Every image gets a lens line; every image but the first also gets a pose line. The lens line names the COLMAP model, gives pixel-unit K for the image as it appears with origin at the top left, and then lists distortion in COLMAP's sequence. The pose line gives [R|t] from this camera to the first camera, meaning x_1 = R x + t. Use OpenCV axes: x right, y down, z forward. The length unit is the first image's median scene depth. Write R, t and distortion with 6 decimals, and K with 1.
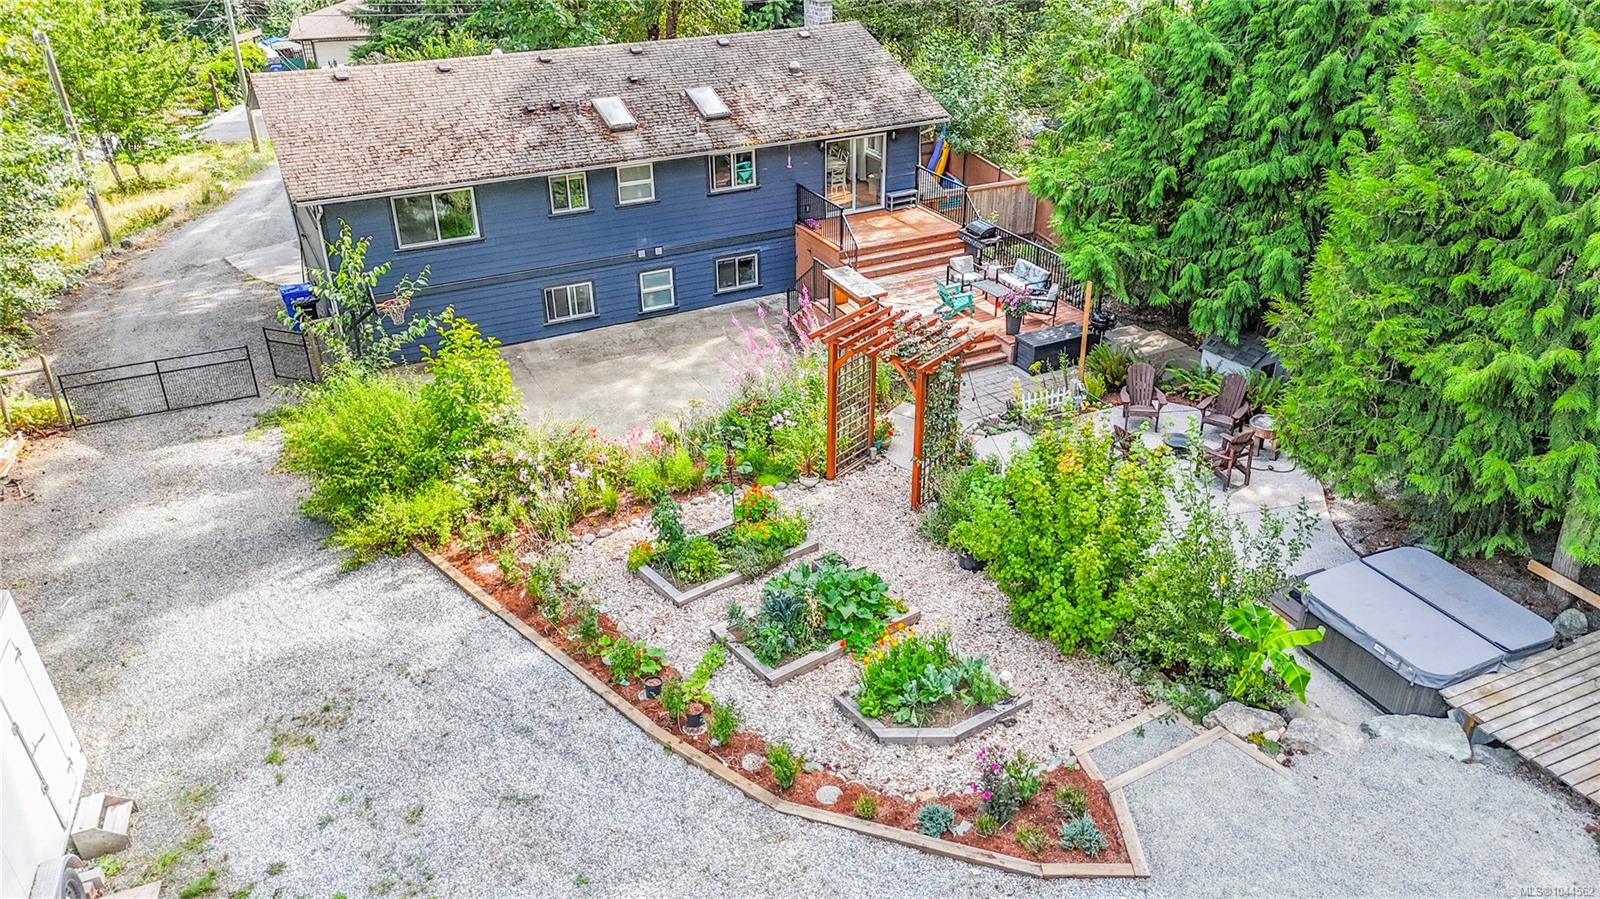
lens RADIAL K [[1177.4, 0, 797.8], [0, 1177.4, 452.2], [0, 0, 1]] dist [0.055799, -0.042282]
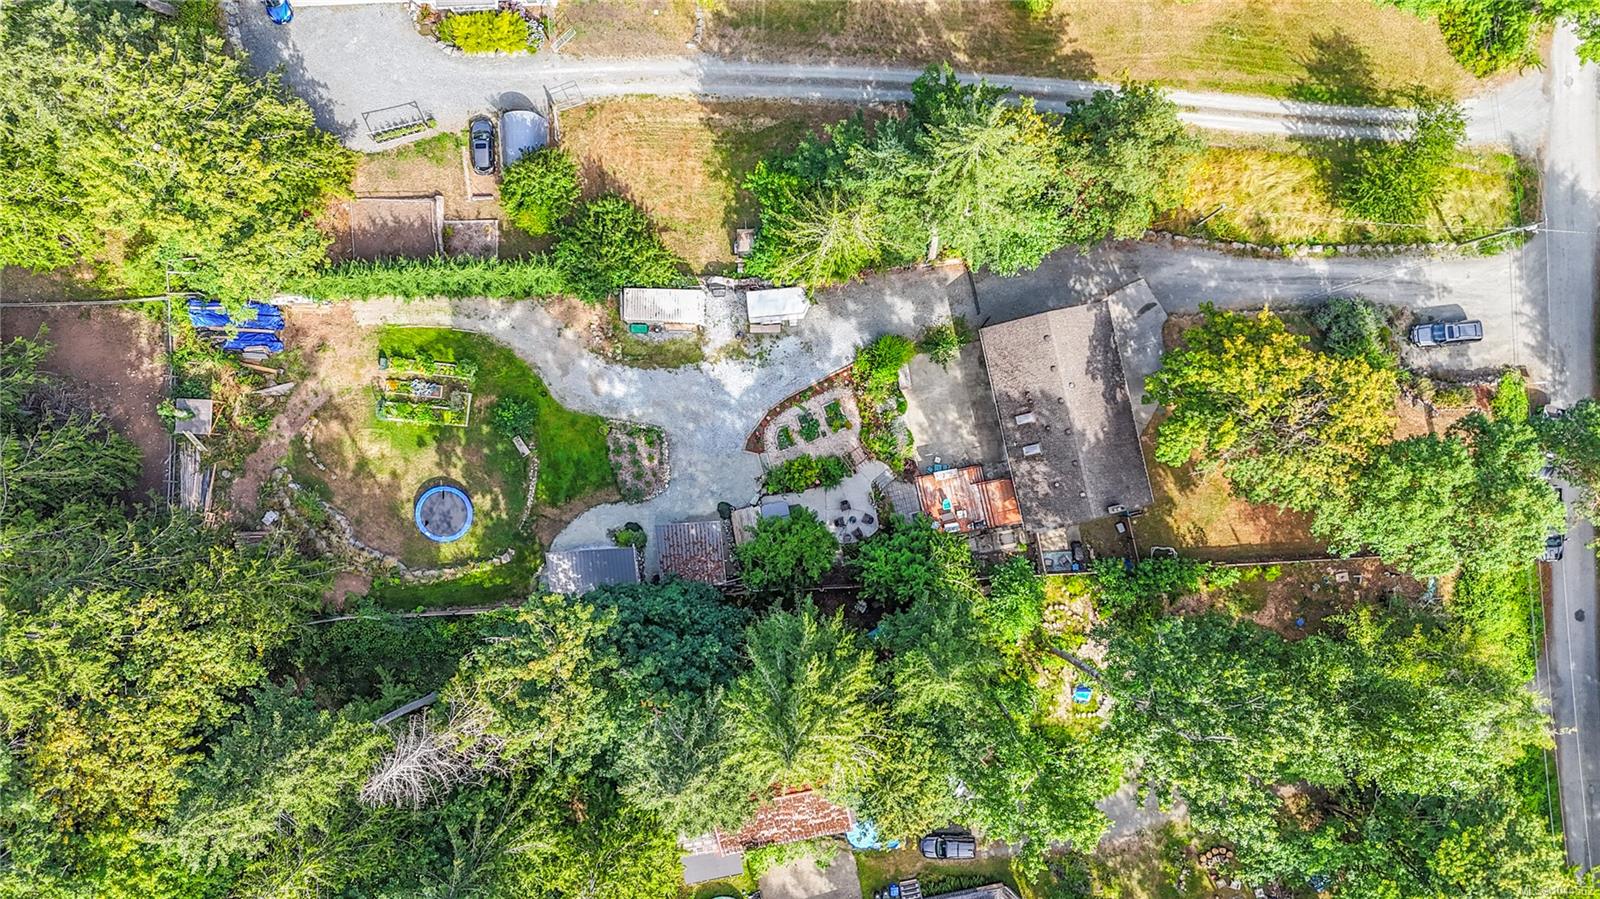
lens RADIAL K [[1177.4, 0, 801.6], [0, 1177.4, 449.3], [0, 0, 1]] dist [0.055799, -0.042282]
pose [[-0.249763, 0.968295, -0.004923, 0.125537], [-0.457660, -0.113565, 0.881845, -3.946948], [0.853326, 0.222505, 0.471514, -1.403993]]
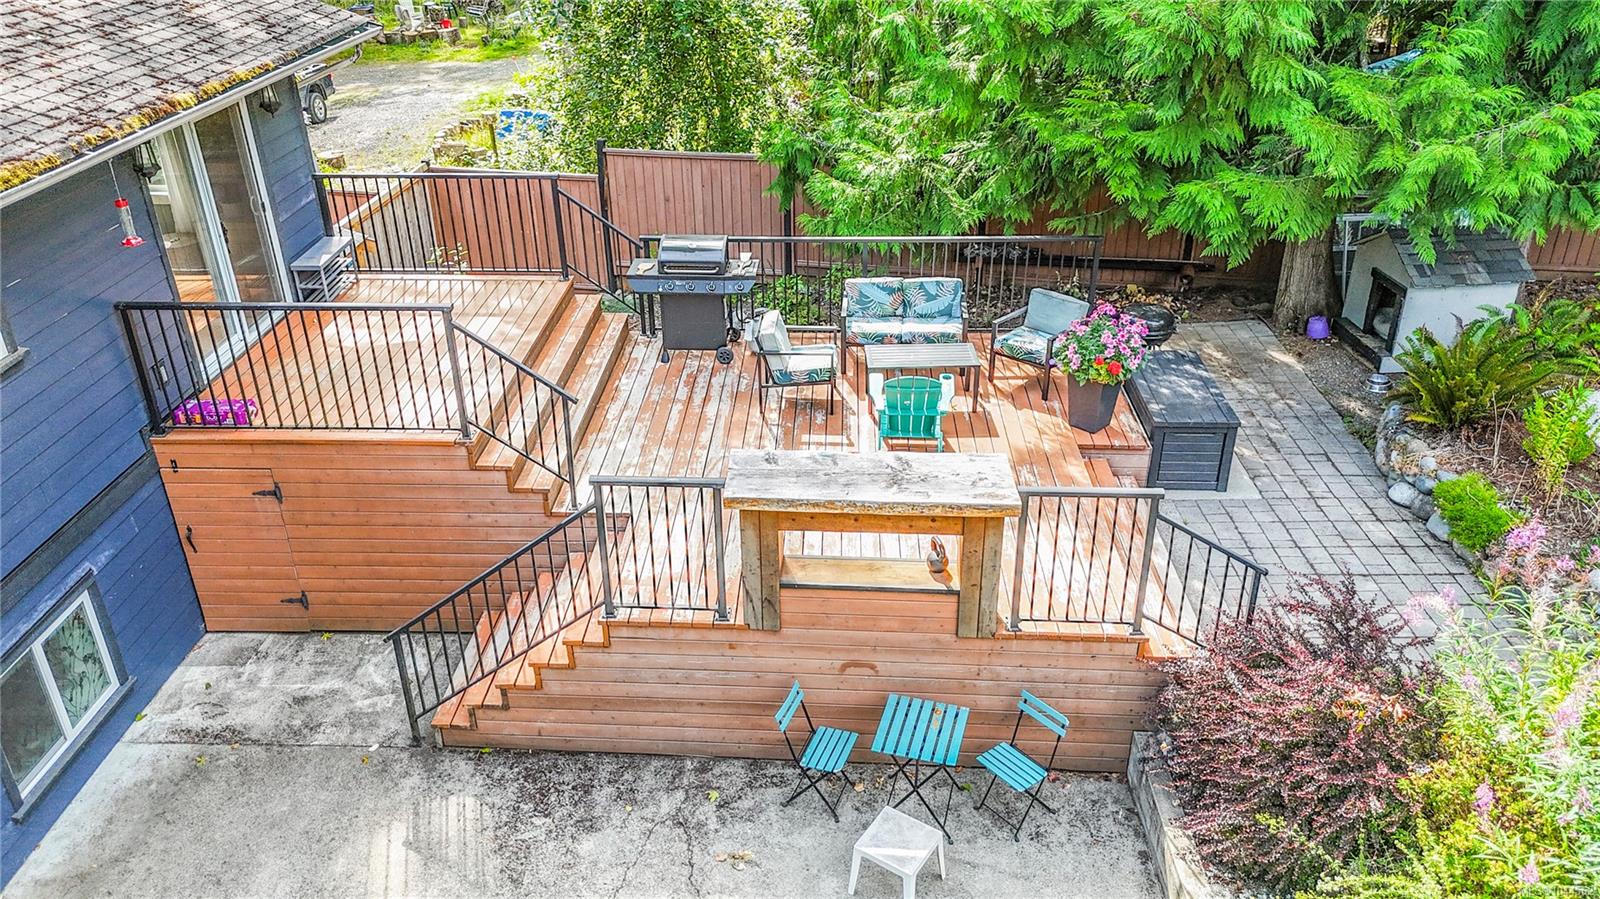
lens RADIAL K [[1177.4, 0, 802.6], [0, 1177.4, 452.6], [0, 0, 1]] dist [0.055799, -0.042282]
pose [[0.481339, -0.408108, 0.775732, -0.233803], [0.422458, 0.883440, 0.202639, -0.273892], [-0.768012, 0.230176, 0.597642, 1.054065]]
